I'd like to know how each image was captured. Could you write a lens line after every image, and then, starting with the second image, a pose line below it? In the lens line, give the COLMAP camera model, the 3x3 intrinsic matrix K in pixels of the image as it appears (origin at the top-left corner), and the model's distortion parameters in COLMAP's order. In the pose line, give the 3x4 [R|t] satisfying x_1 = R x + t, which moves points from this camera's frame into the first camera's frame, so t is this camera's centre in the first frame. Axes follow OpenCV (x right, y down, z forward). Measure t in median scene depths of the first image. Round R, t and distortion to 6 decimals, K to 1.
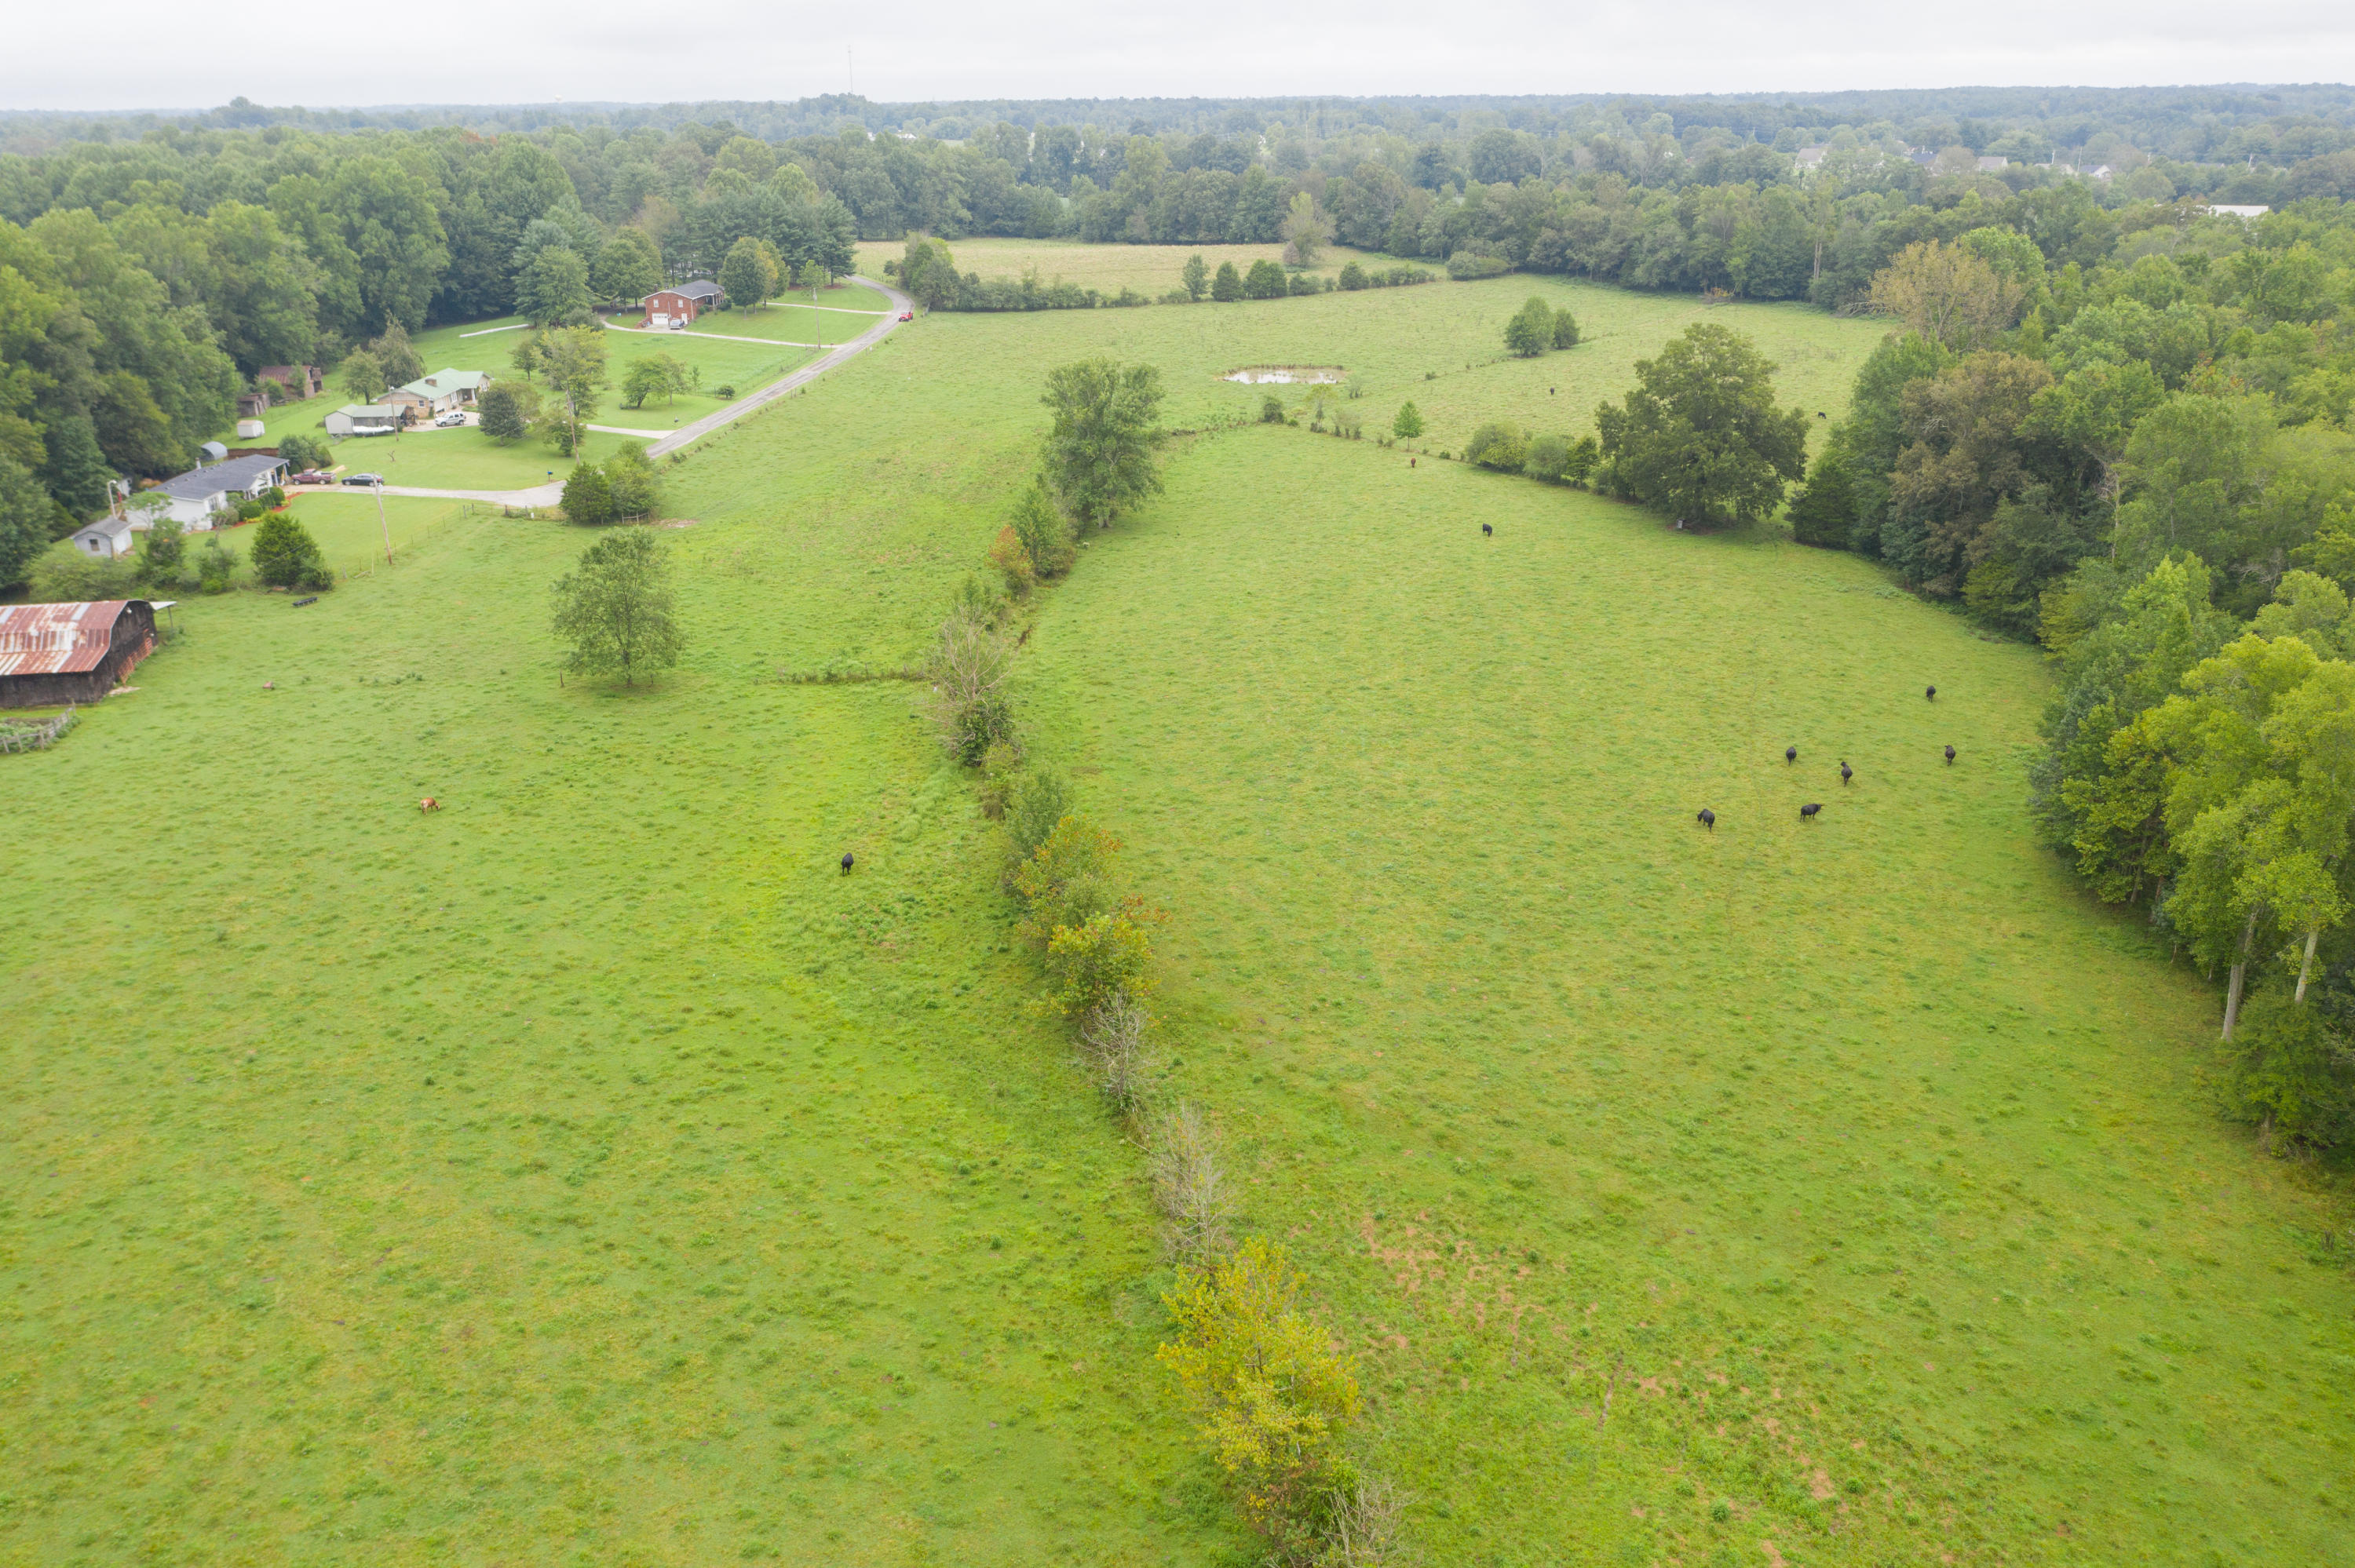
lens RADIAL K [[1838.6, 0, 1186.9], [0, 1838.6, 772.1], [0, 0, 1]] dist [-0.013042, 0.008855]
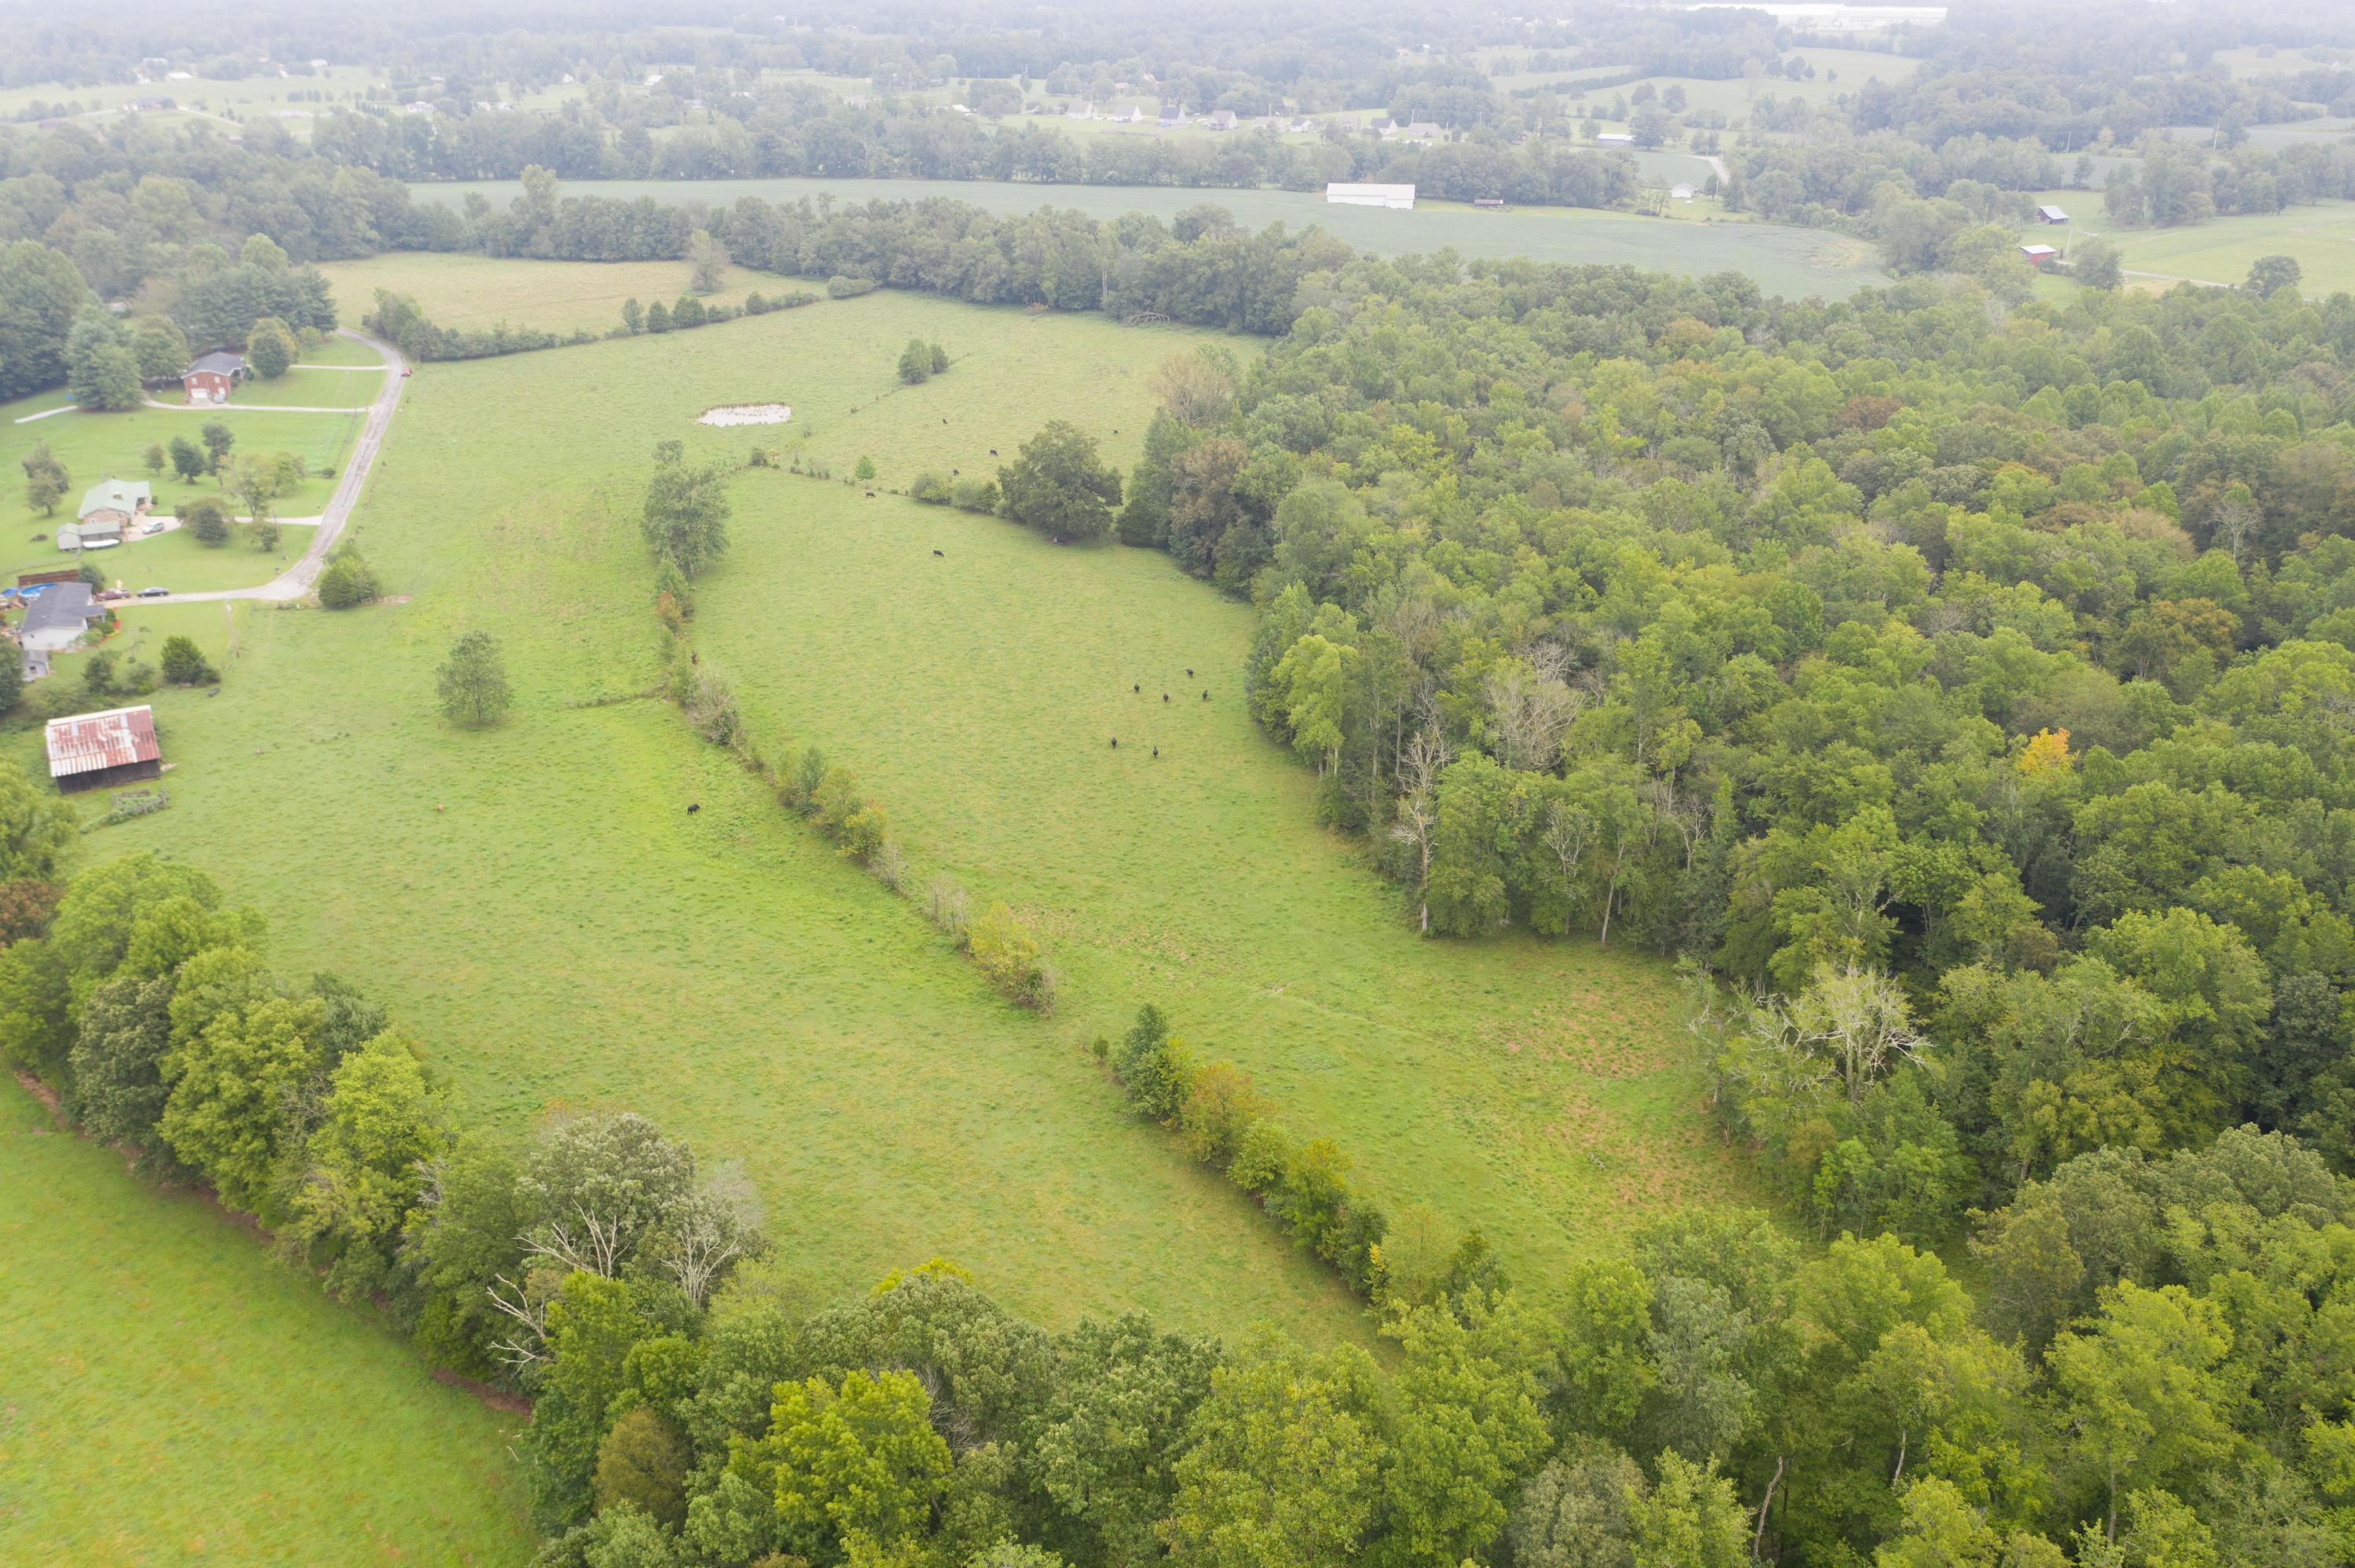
lens RADIAL K [[1838.6, 0, 1175.7], [0, 1838.6, 776.6], [0, 0, 1]] dist [-0.013042, 0.008855]
pose [[0.933817, -0.137733, 0.330174, -0.124961], [0.114092, 0.989382, 0.090040, -0.035349], [-0.339069, -0.046410, 0.939616, -0.365684]]
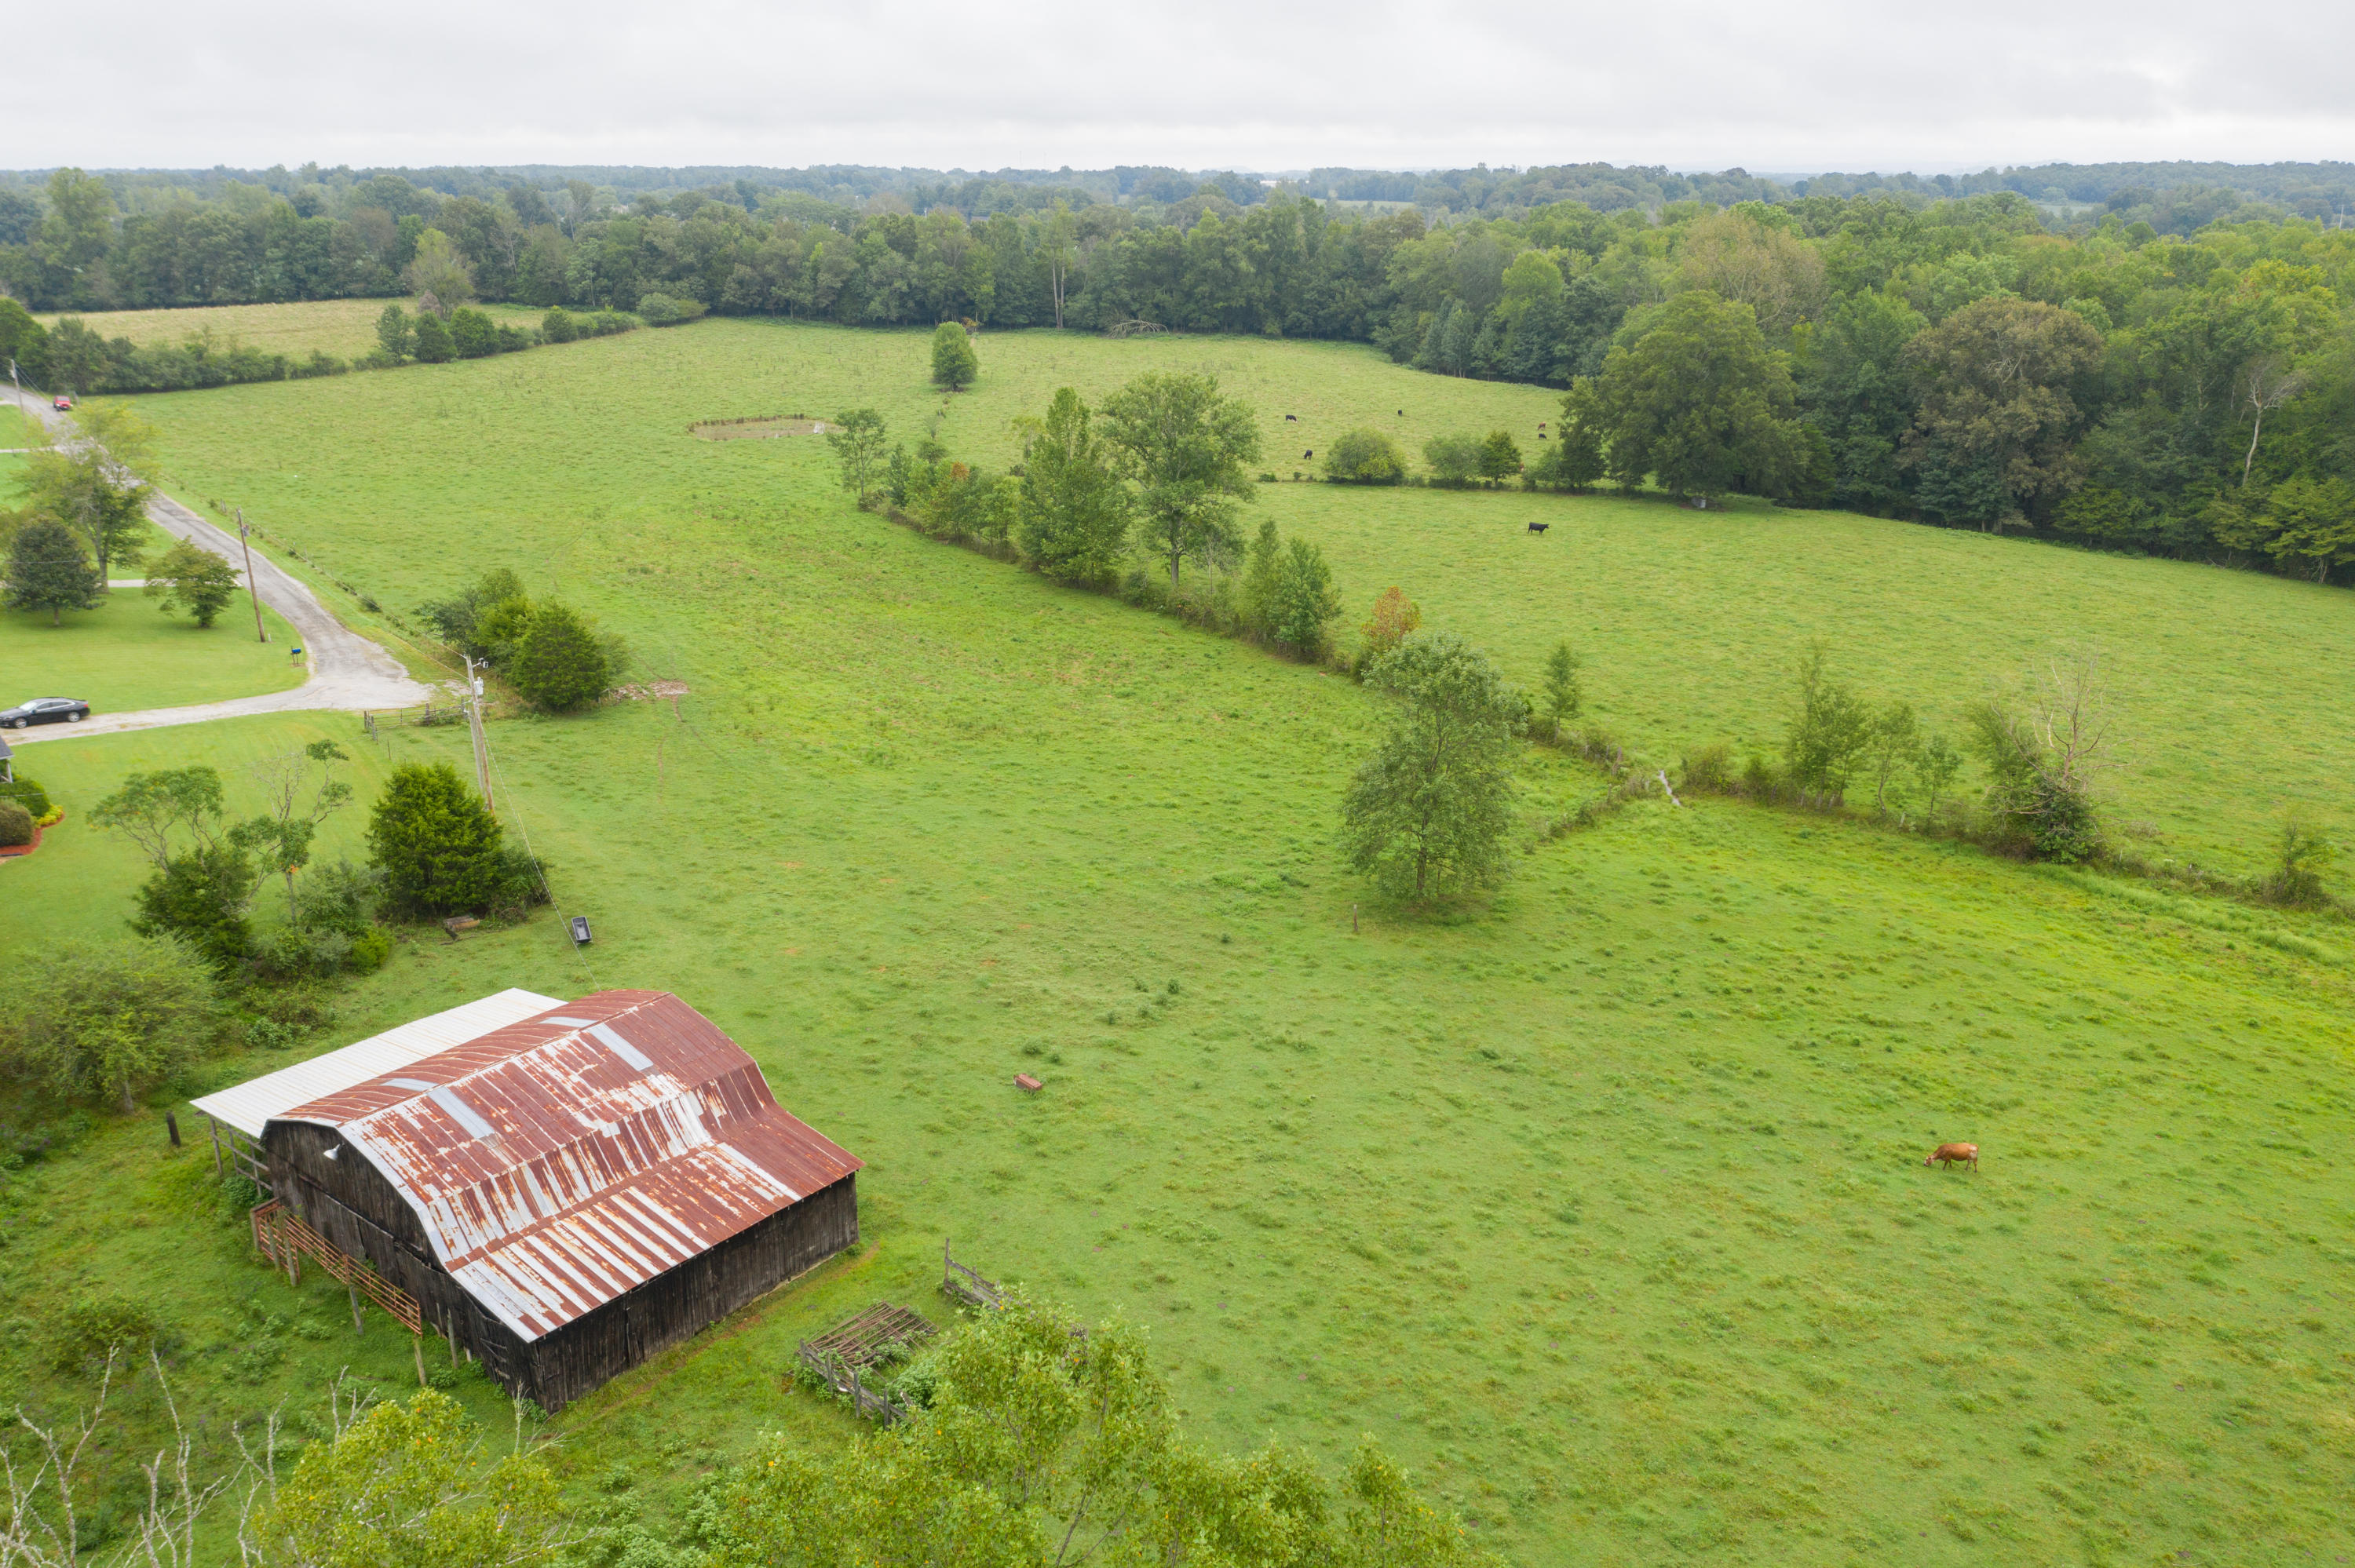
lens RADIAL K [[1838.6, 0, 1175.4], [0, 1838.6, 778.3], [0, 0, 1]] dist [-0.013042, 0.008855]
pose [[0.736646, -0.201400, 0.645593, -0.338313], [0.226108, 0.973037, 0.045551, -0.060043], [-0.637359, 0.112419, 0.762322, 0.275033]]
